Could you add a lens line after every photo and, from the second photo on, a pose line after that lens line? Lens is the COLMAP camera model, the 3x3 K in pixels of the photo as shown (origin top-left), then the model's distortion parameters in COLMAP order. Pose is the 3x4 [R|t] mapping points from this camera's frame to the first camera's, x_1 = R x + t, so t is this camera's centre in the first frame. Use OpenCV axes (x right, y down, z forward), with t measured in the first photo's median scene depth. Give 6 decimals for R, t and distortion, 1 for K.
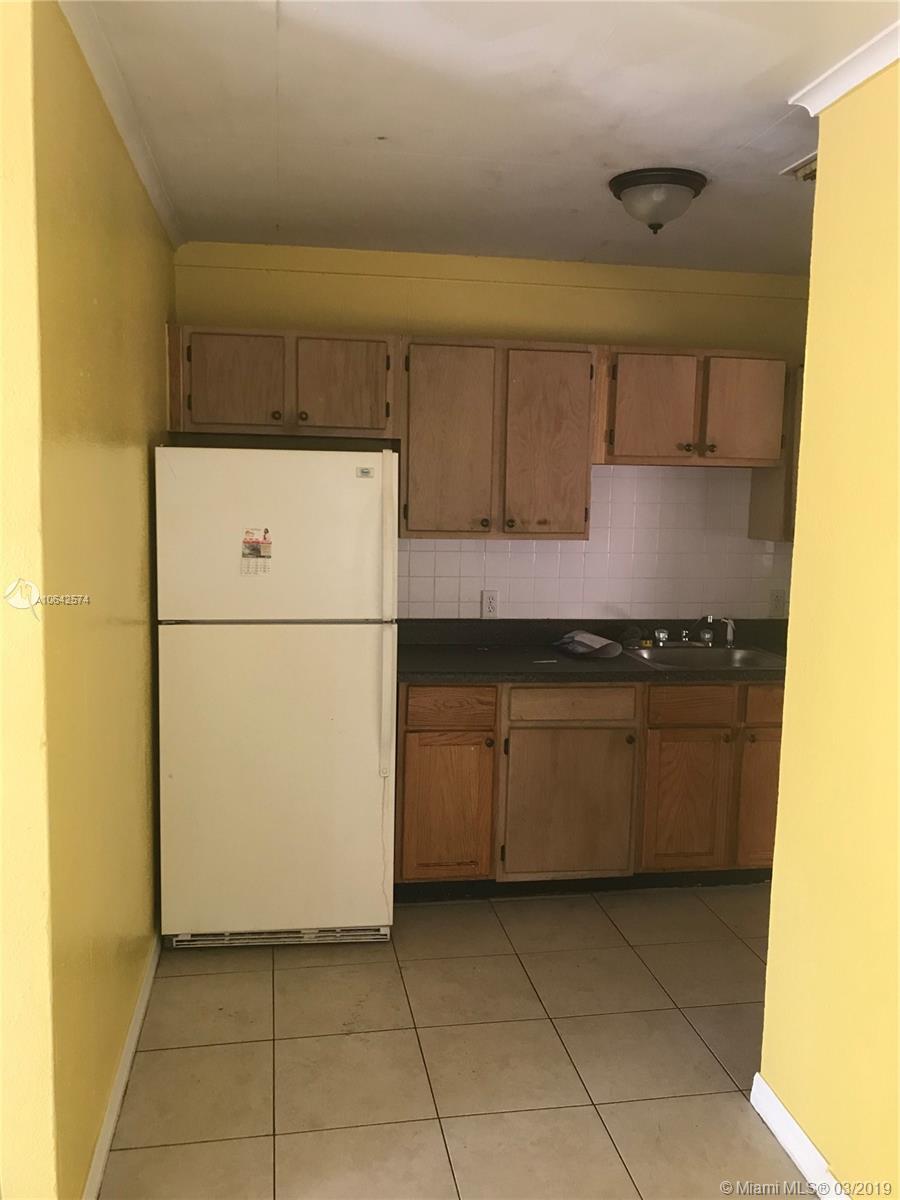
lens RADIAL K [[973.3, 0, 450.9], [0, 973.3, 593.7], [0, 0, 1]] dist [0.007308, 0.001877]
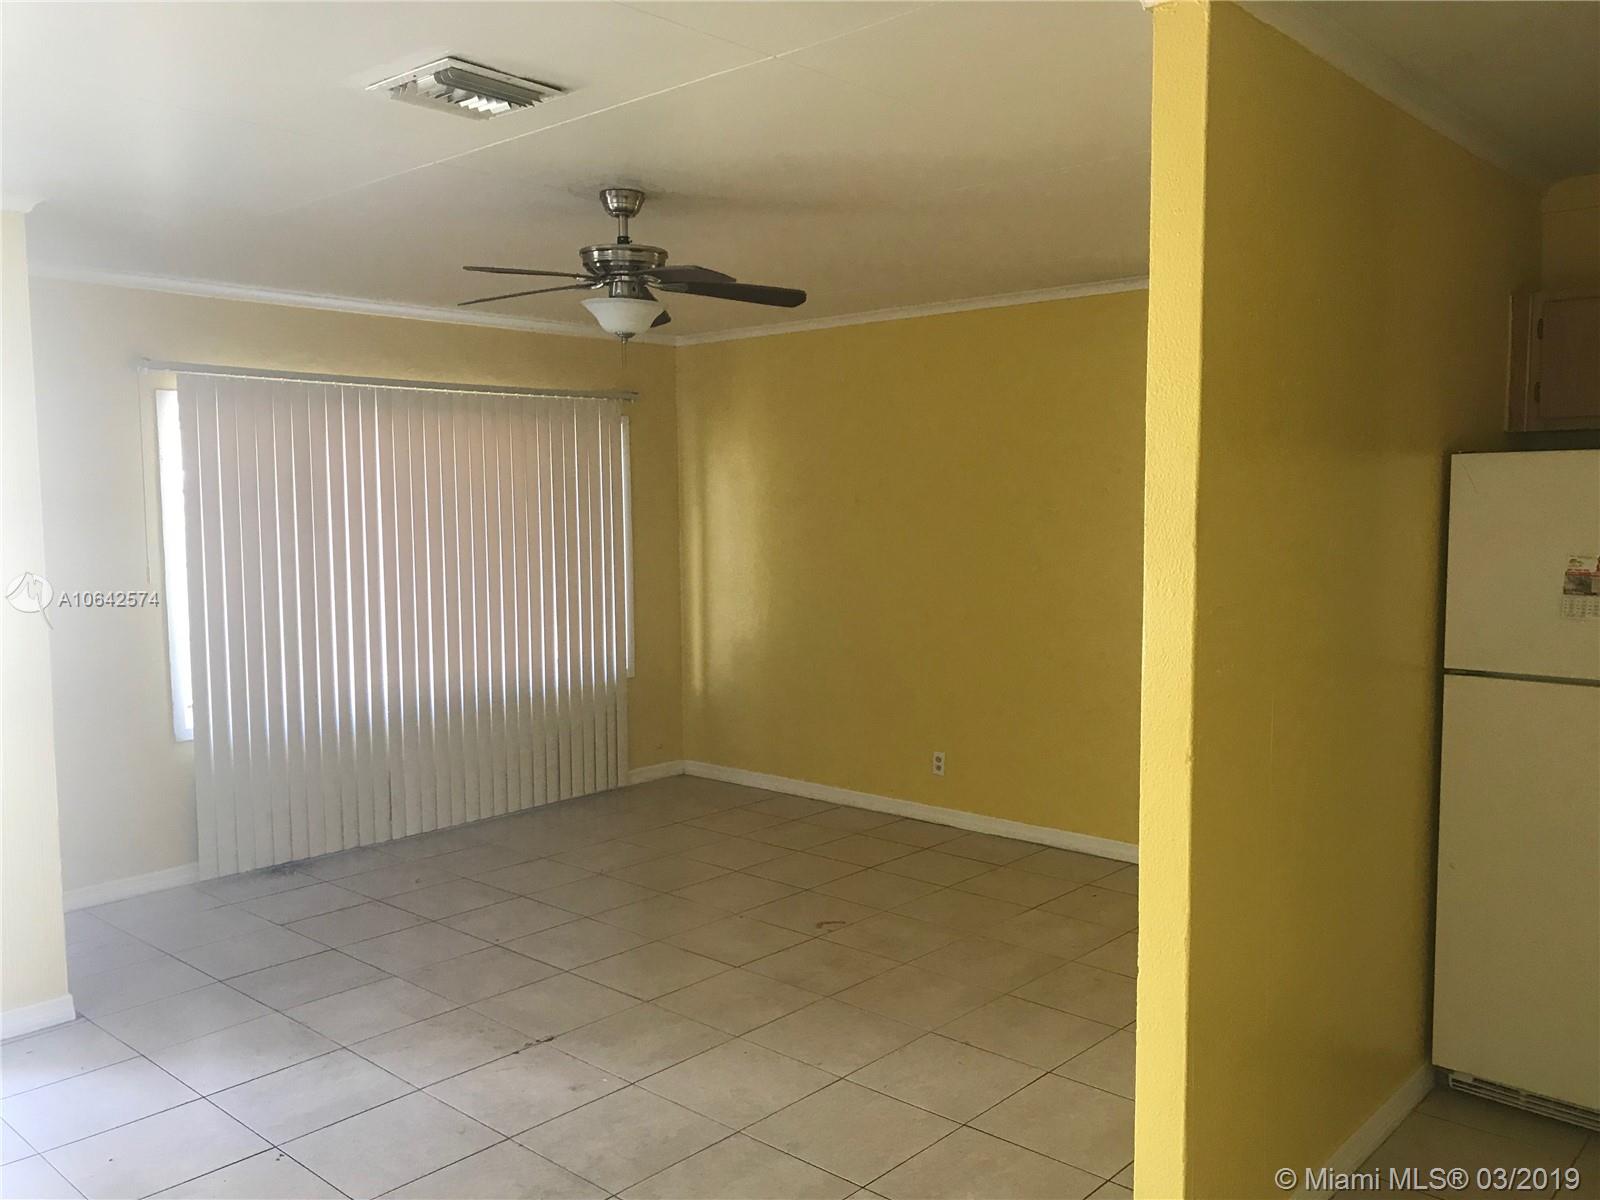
lens RADIAL K [[1297.8, 0, 800.9], [0, 1297.8, 601.9], [0, 0, 1]] dist [0.007308, 0.001877]
pose [[0.625710, 0.036583, -0.779197, 0.201796], [-0.066456, 0.997768, -0.006521, 0.014505], [0.777219, 0.055863, 0.626745, -0.091409]]
